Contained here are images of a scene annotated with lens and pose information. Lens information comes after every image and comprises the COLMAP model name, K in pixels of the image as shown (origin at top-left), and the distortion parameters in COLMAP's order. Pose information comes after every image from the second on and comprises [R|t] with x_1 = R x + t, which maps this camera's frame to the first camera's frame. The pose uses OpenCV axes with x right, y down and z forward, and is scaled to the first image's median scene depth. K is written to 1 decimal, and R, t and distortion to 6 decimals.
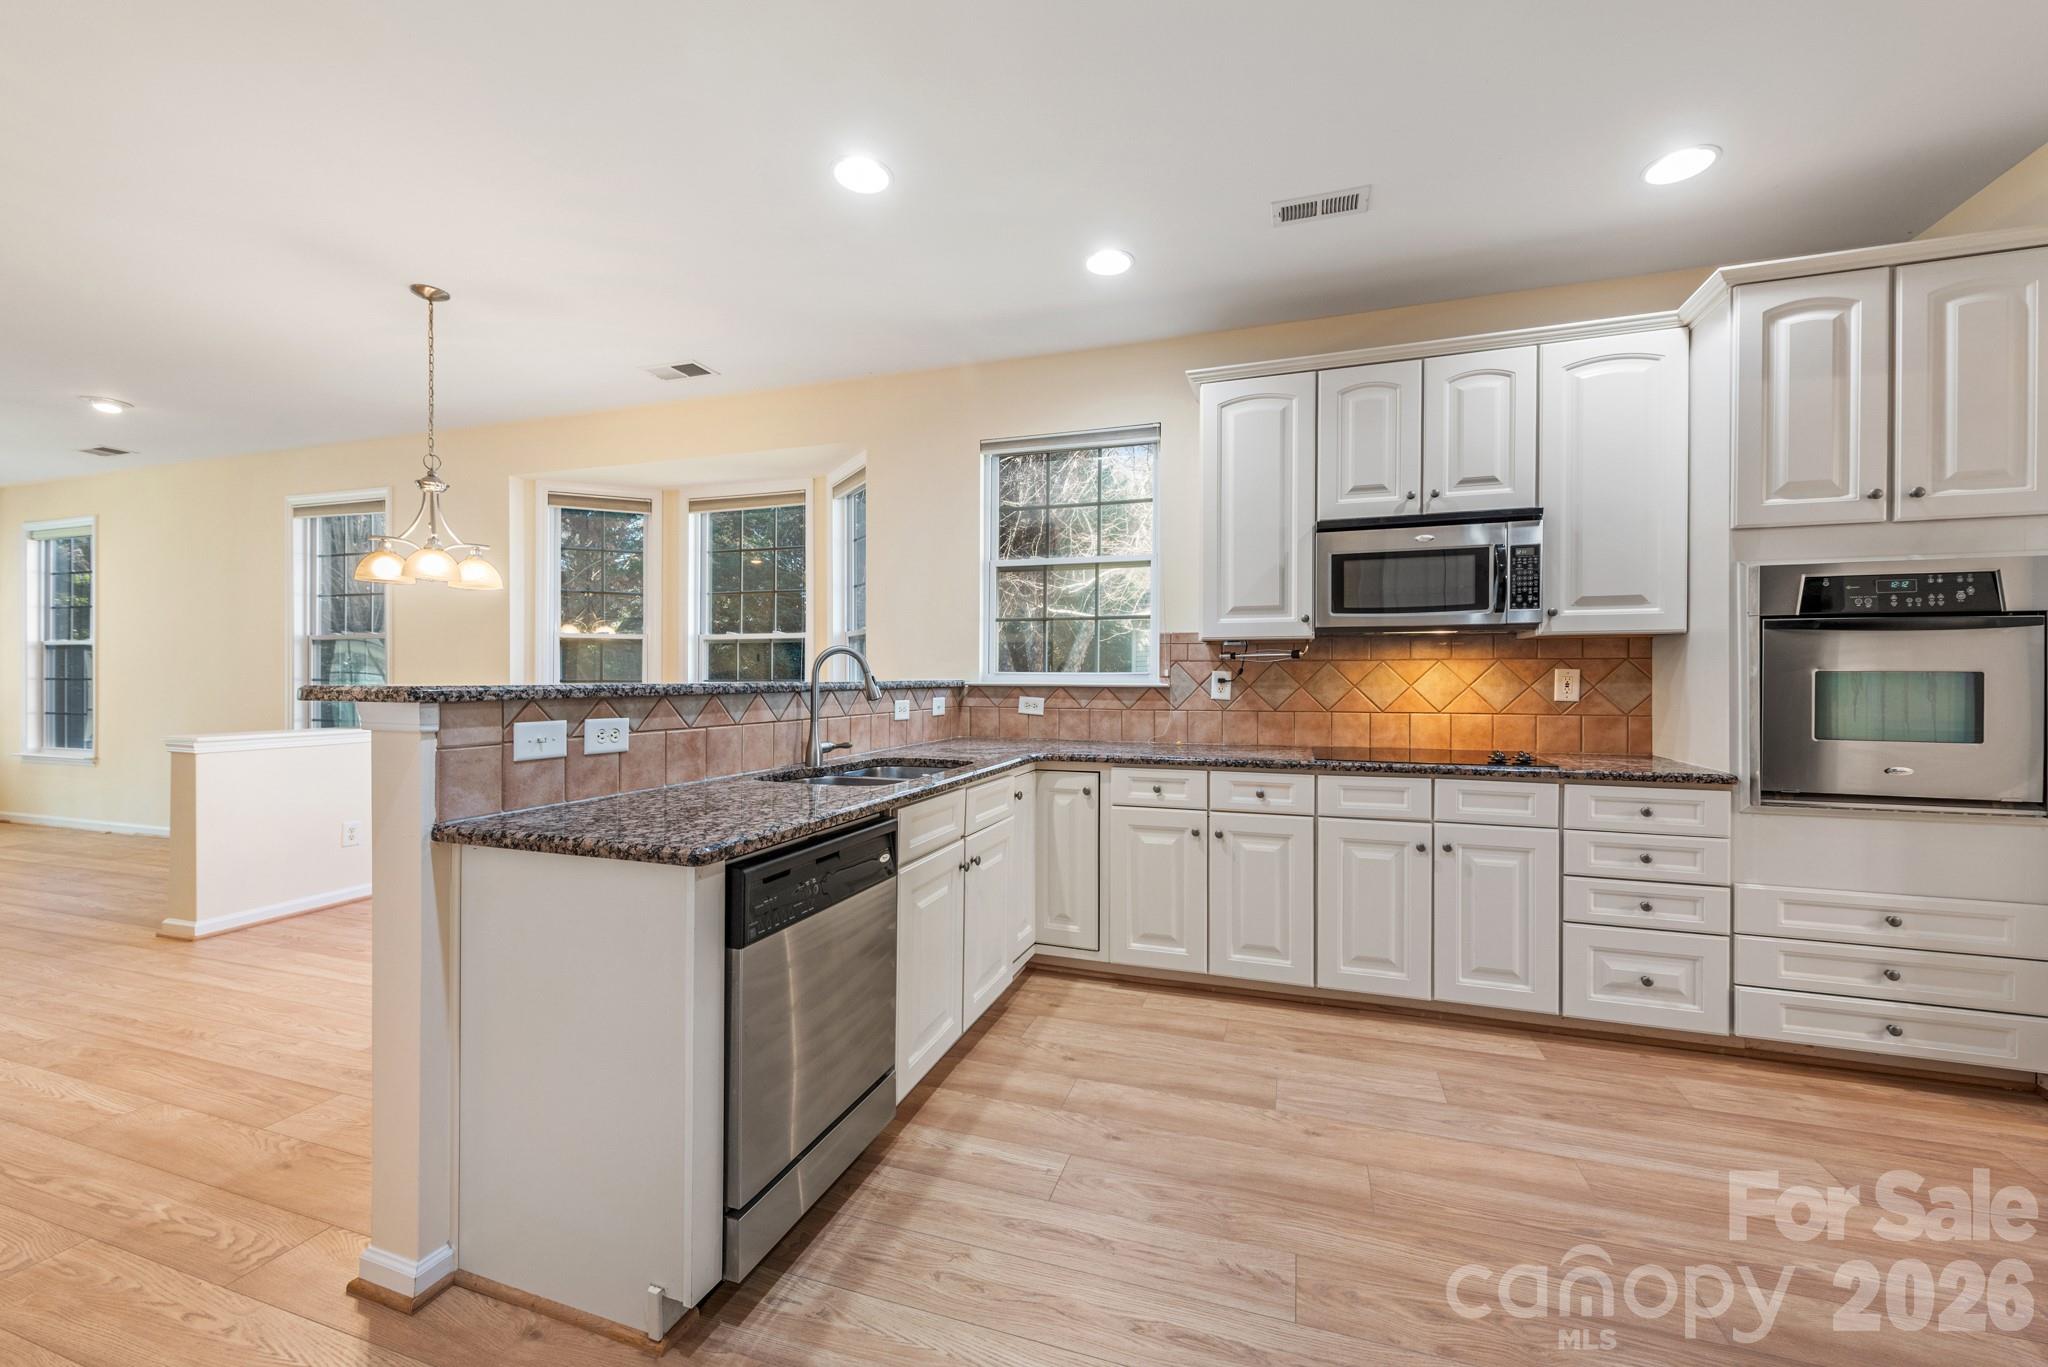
lens RADIAL K [[800.2, 0, 1035.4], [0, 800.2, 680.9], [0, 0, 1]] dist [0.011663, -0.004024]
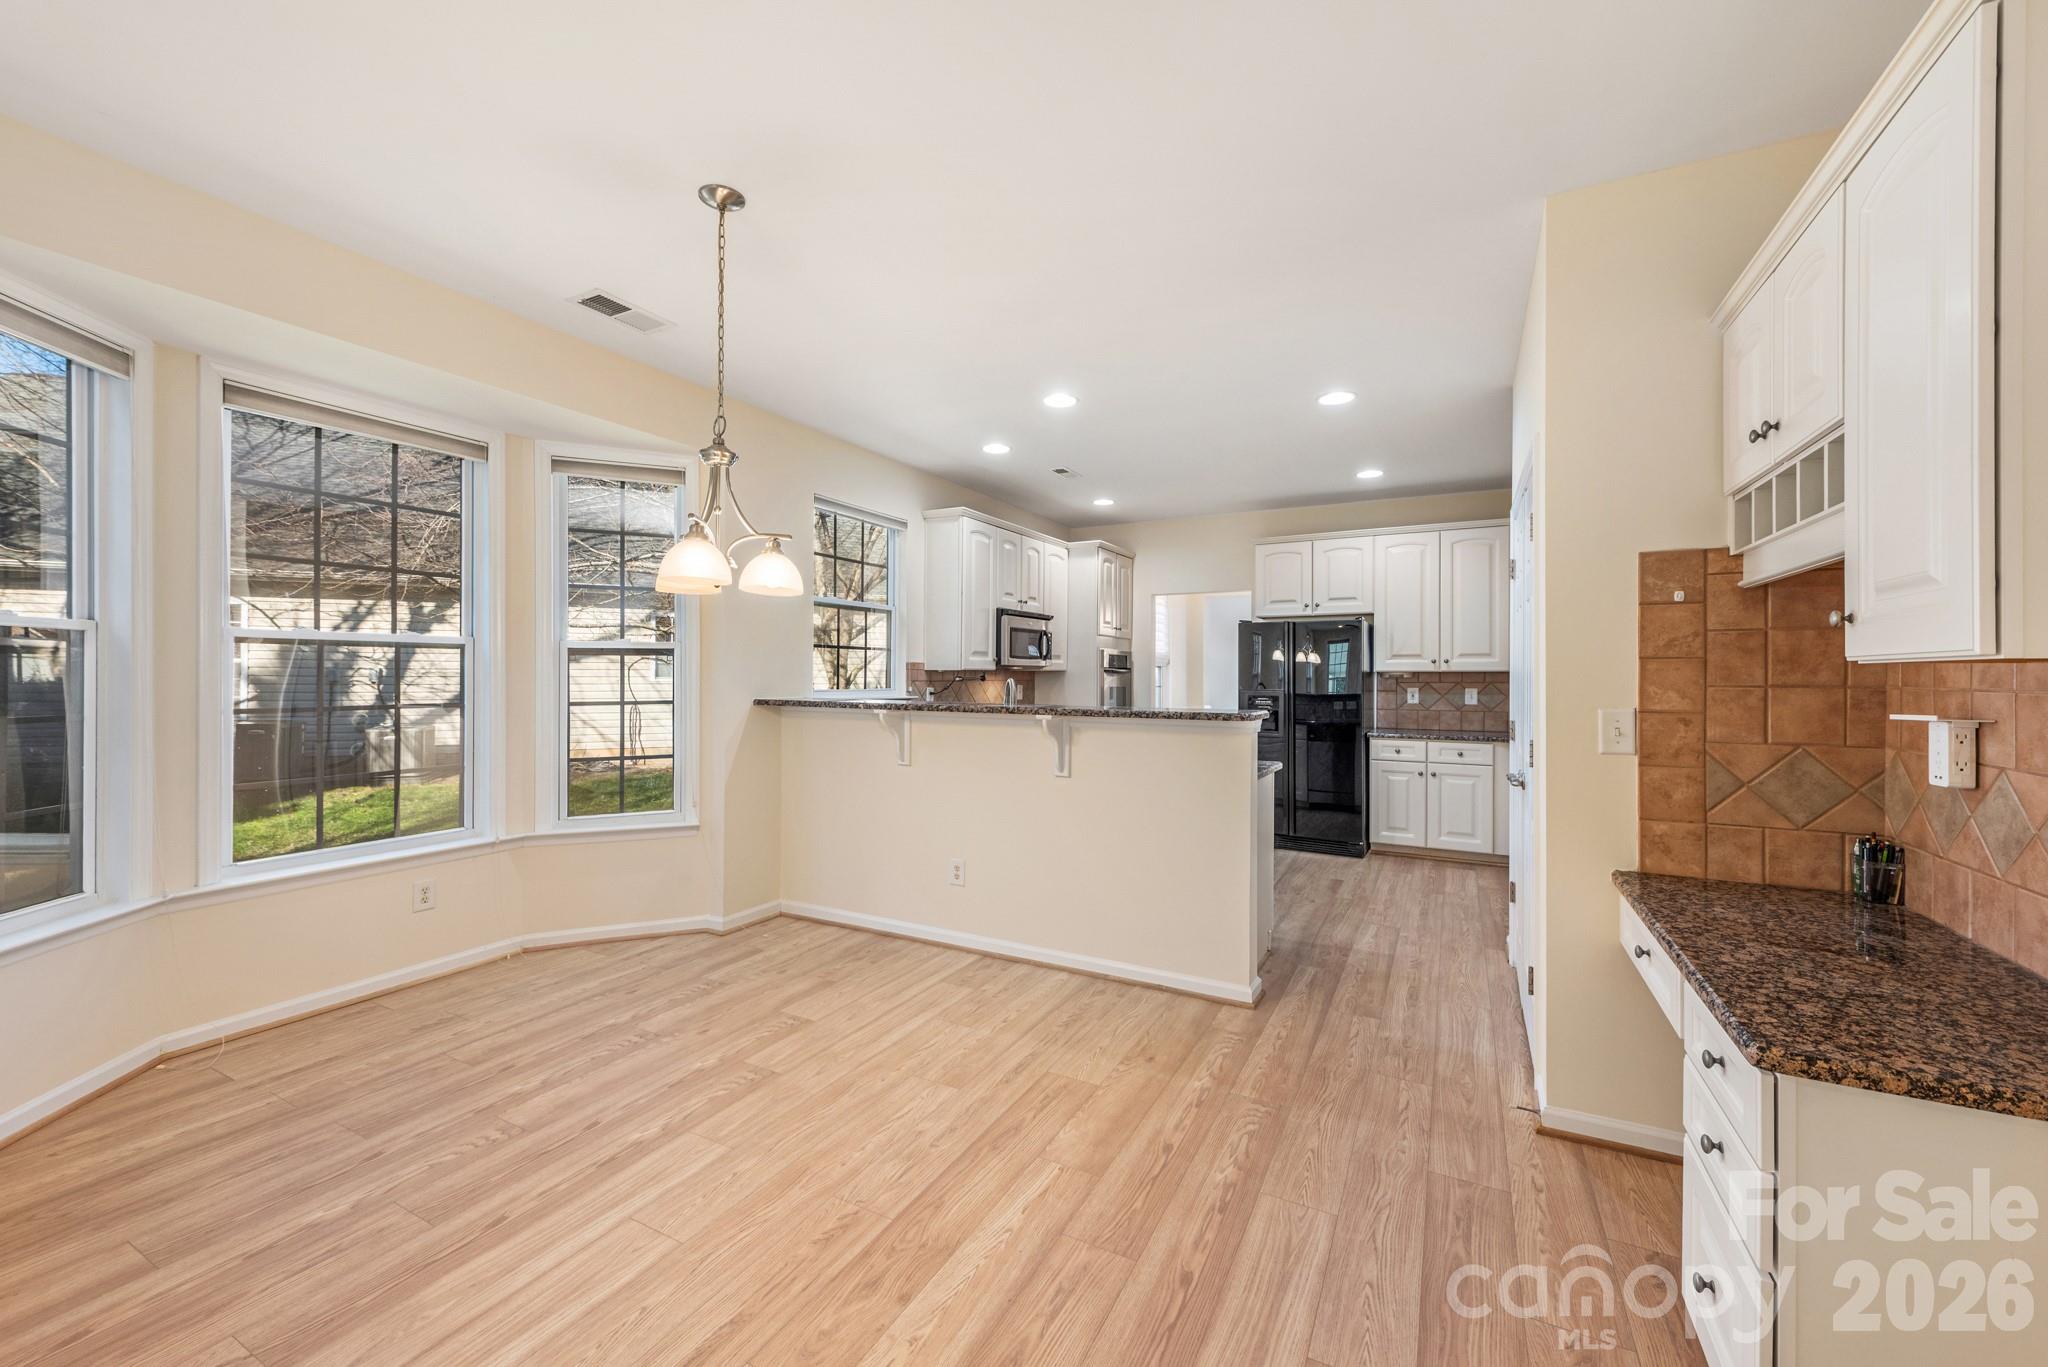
lens RADIAL K [[804.9, 0, 1036.4], [0, 804.9, 673.5], [0, 0, 1]] dist [0.012925, -0.004514]
pose [[0.160619, 0.000986, 0.987016, -1.873865], [0.000096, 0.999999, -0.001014, -0.056225], [-0.987016, 0.000258, 0.160619, 0.772461]]
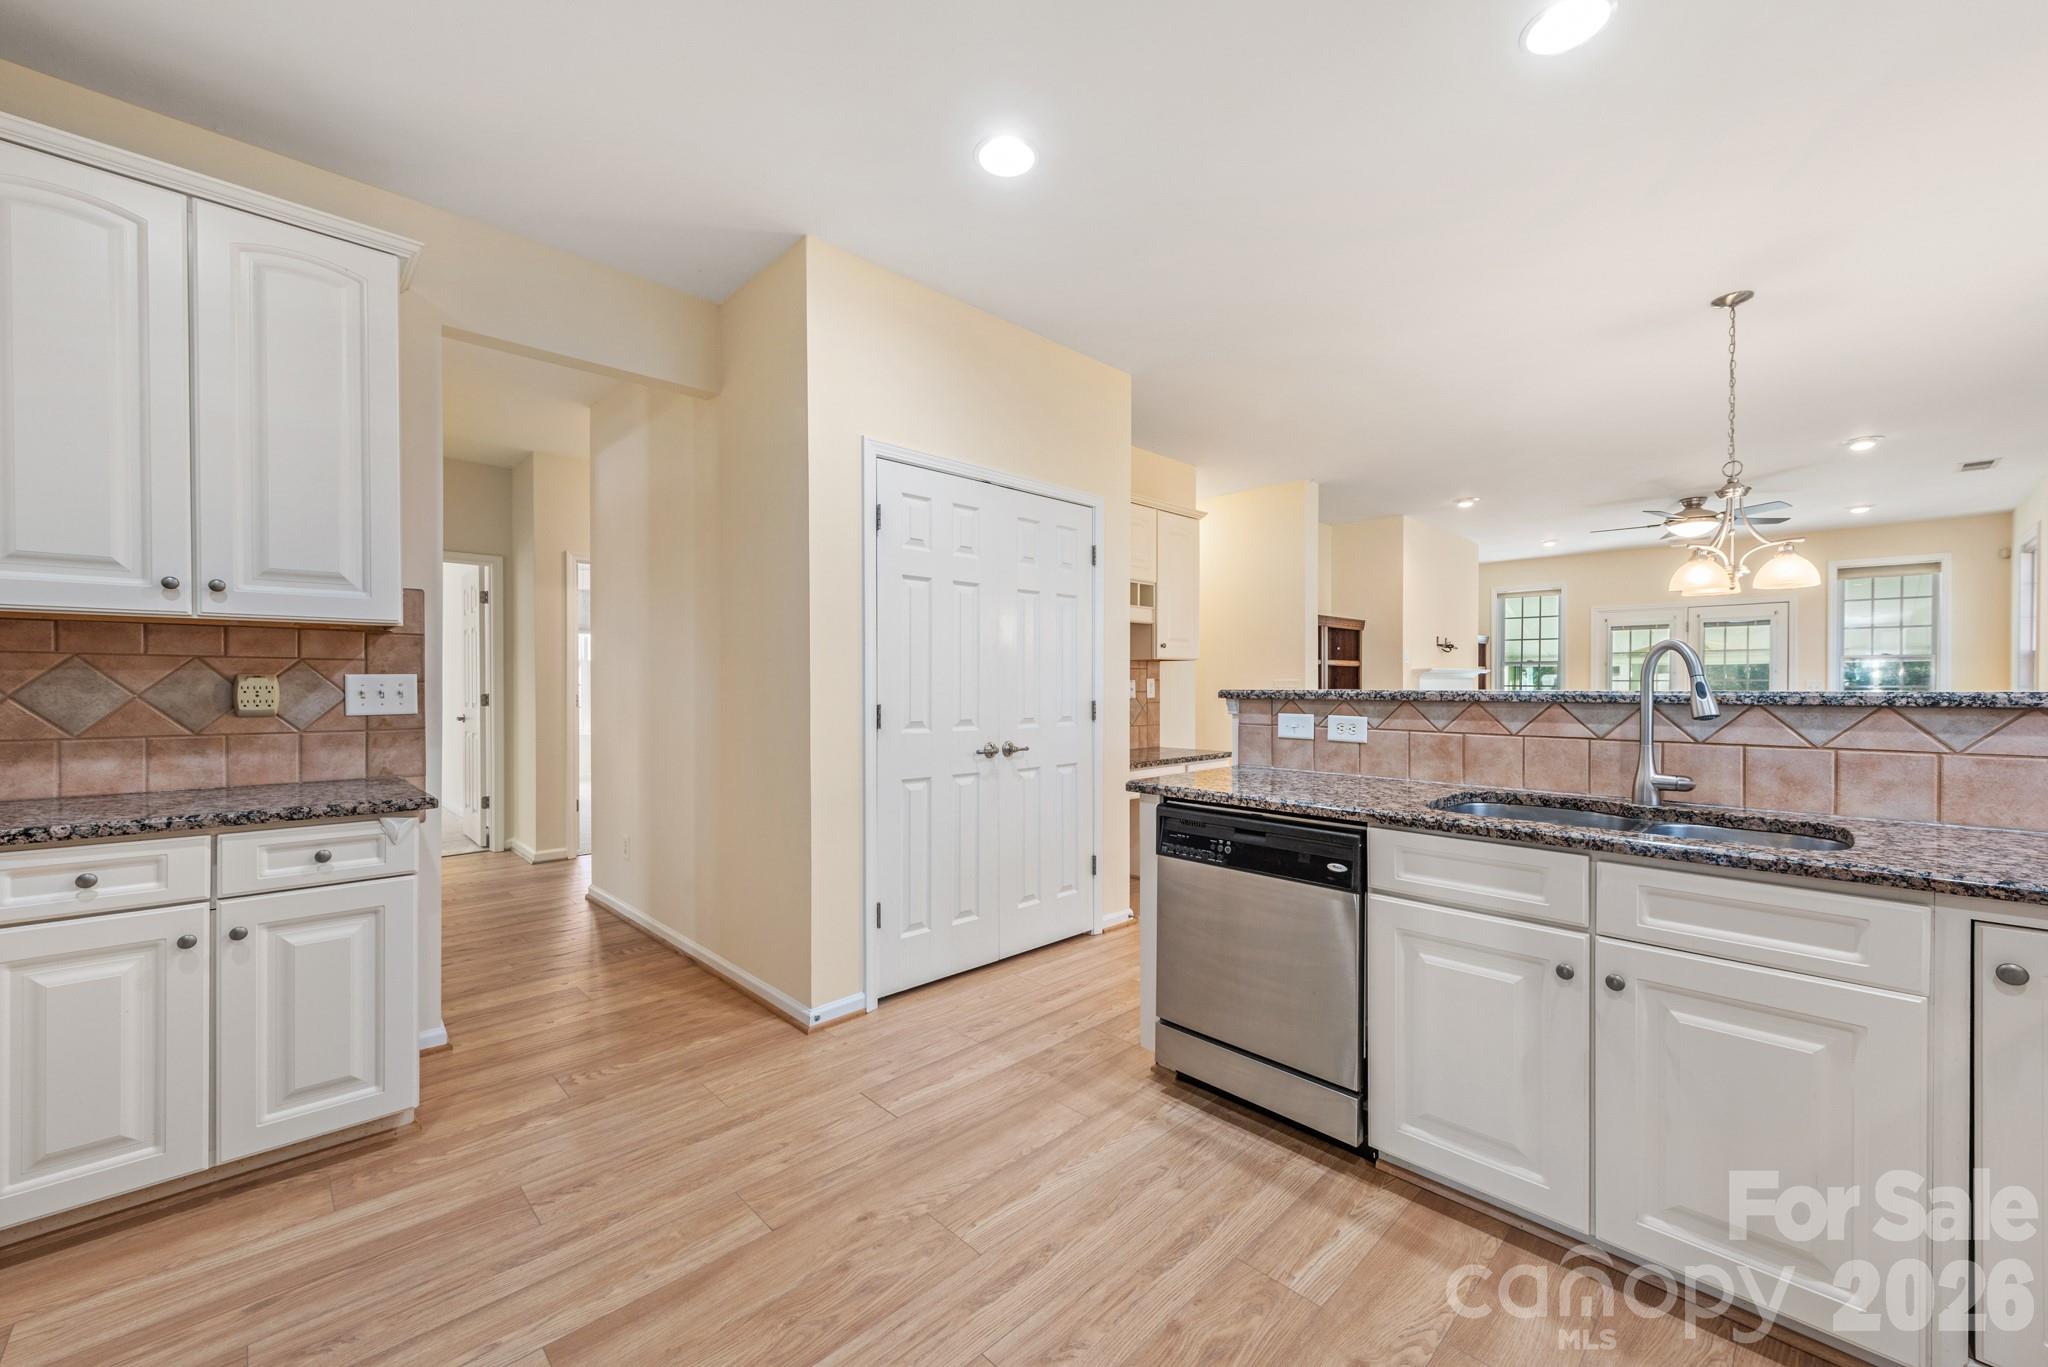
lens RADIAL K [[798.3, 0, 1033.3], [0, 798.3, 688.2], [0, 0, 1]] dist [0.013038, -0.004083]
pose [[-0.457500, 0.002800, -0.889205, 0.693360], [-0.004183, 0.999977, 0.005301, -0.003207], [0.889200, 0.006145, -0.457478, 0.899175]]
